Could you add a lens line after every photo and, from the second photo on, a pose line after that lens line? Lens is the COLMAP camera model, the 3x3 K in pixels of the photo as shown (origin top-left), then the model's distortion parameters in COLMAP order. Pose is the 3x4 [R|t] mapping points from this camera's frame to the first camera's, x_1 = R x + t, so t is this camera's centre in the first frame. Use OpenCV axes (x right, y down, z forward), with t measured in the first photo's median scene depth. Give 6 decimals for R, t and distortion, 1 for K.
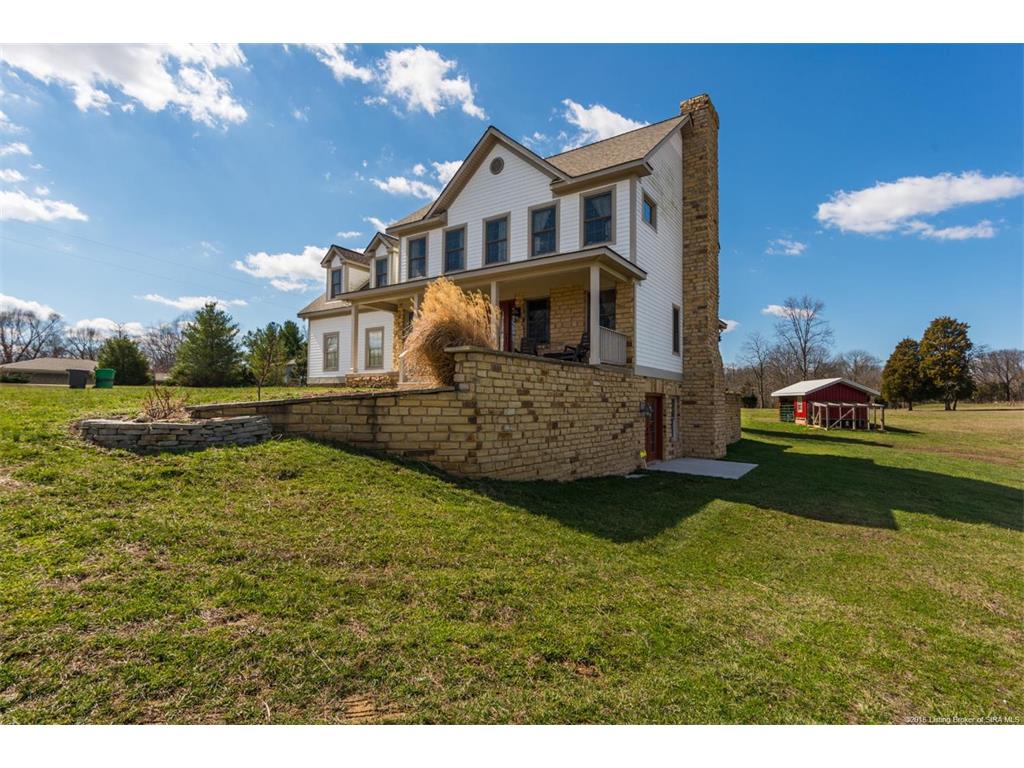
lens RADIAL K [[492.7, 0, 506.9], [0, 492.7, 379.8], [0, 0, 1]] dist [0.013993, 0.002139]
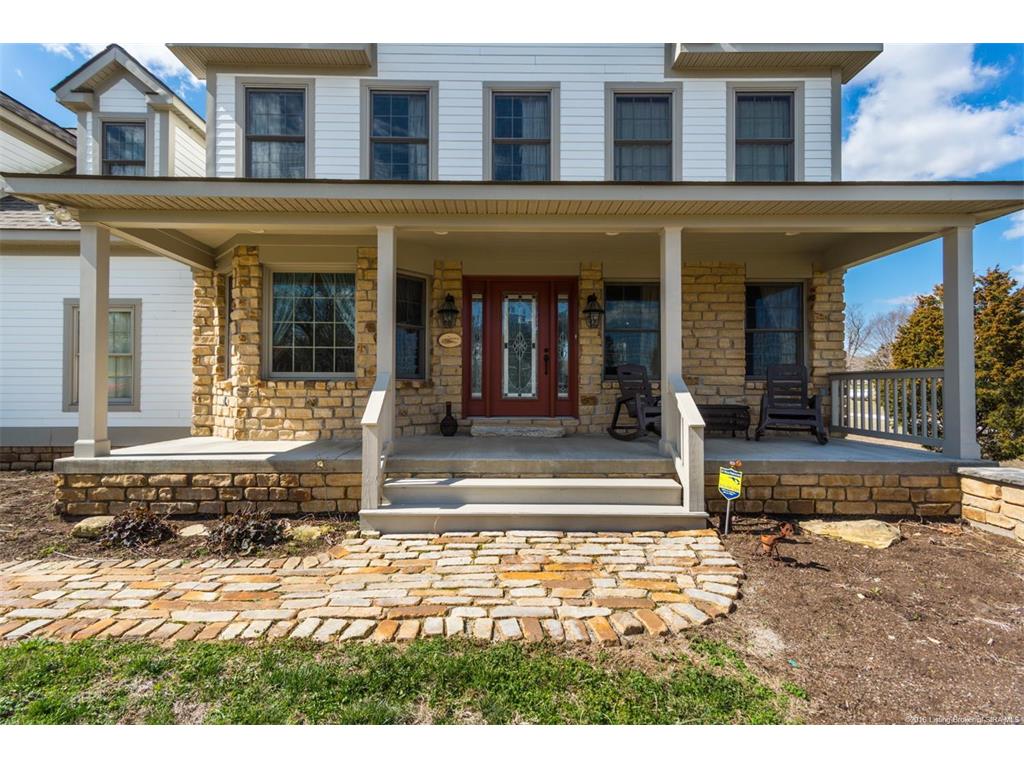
lens RADIAL K [[492.7, 0, 490.5], [0, 492.7, 379.4], [0, 0, 1]] dist [0.013993, 0.002139]
pose [[0.817948, 0.007061, 0.575248, -0.312874], [-0.019068, 0.999708, 0.014842, -0.073389], [-0.574975, -0.023109, 0.817844, 0.670607]]
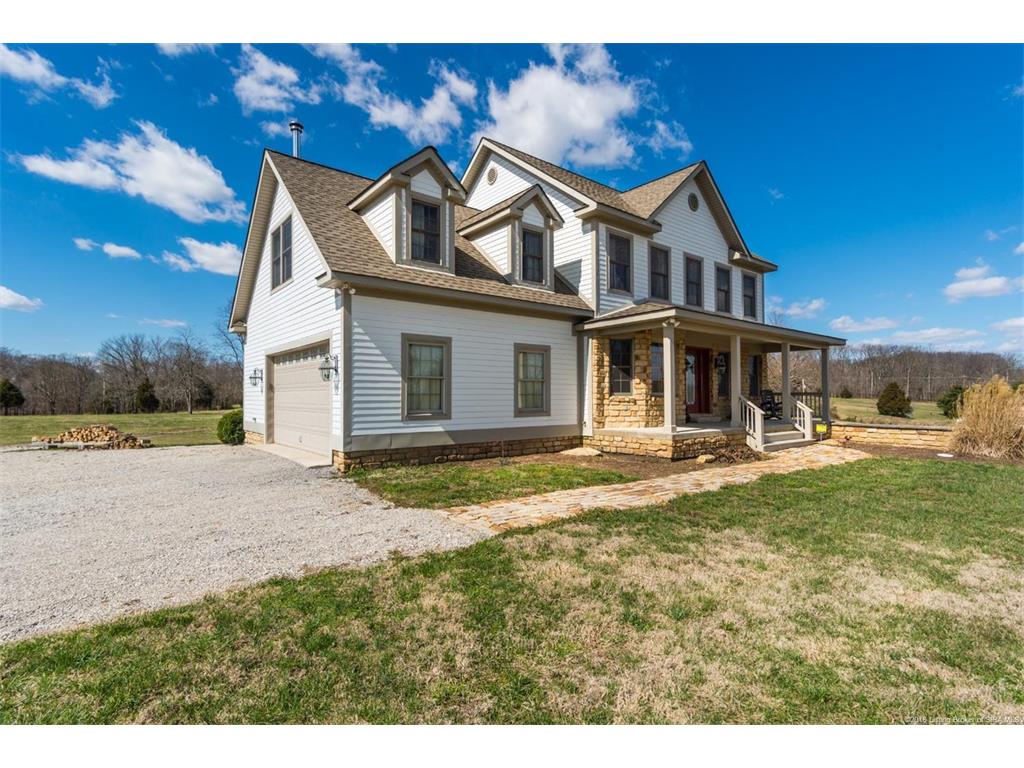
lens RADIAL K [[492.7, 0, 511.1], [0, 492.7, 383.9], [0, 0, 1]] dist [0.013993, 0.002139]
pose [[0.290166, 0.015130, 0.956857, -1.071164], [-0.034696, 0.999384, -0.005281, -0.072153], [-0.956347, -0.031667, 0.290512, 1.096497]]
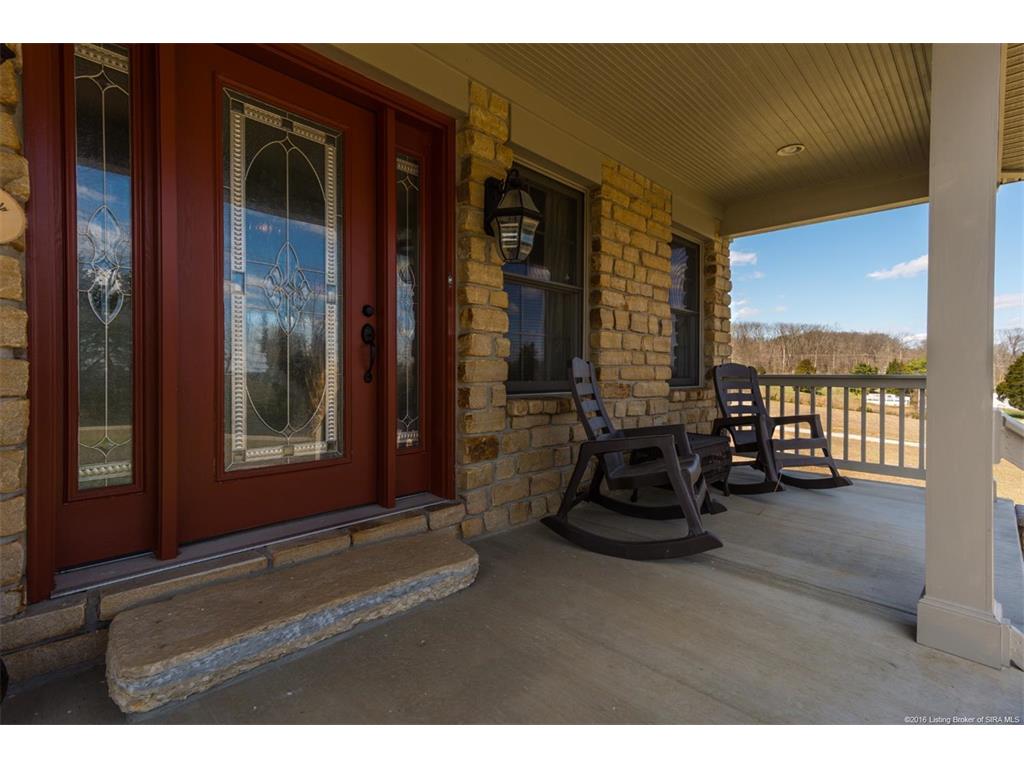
lens RADIAL K [[492.7, 0, 501.9], [0, 492.7, 381.1], [0, 0, 1]] dist [0.013993, 0.002139]
pose [[0.170337, -0.023572, 0.985104, -0.150078], [-0.036262, 0.998887, 0.030172, -0.078973], [-0.984718, -0.040862, 0.169293, 0.954130]]
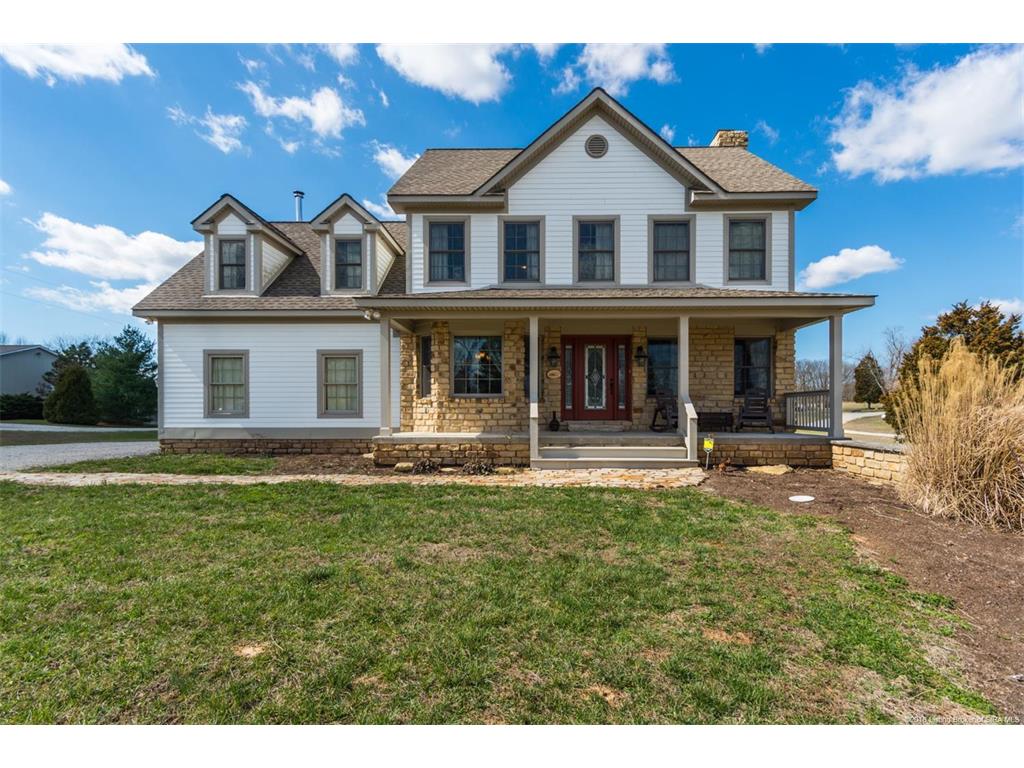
lens RADIAL K [[492.7, 0, 518.4], [0, 492.7, 410.0], [0, 0, 1]] dist [0.013993, 0.002139]
pose [[0.831715, -0.002789, 0.555197, -0.544999], [-0.015695, 0.999470, 0.028534, -0.067801], [-0.554982, -0.032446, 0.831230, 0.467254]]
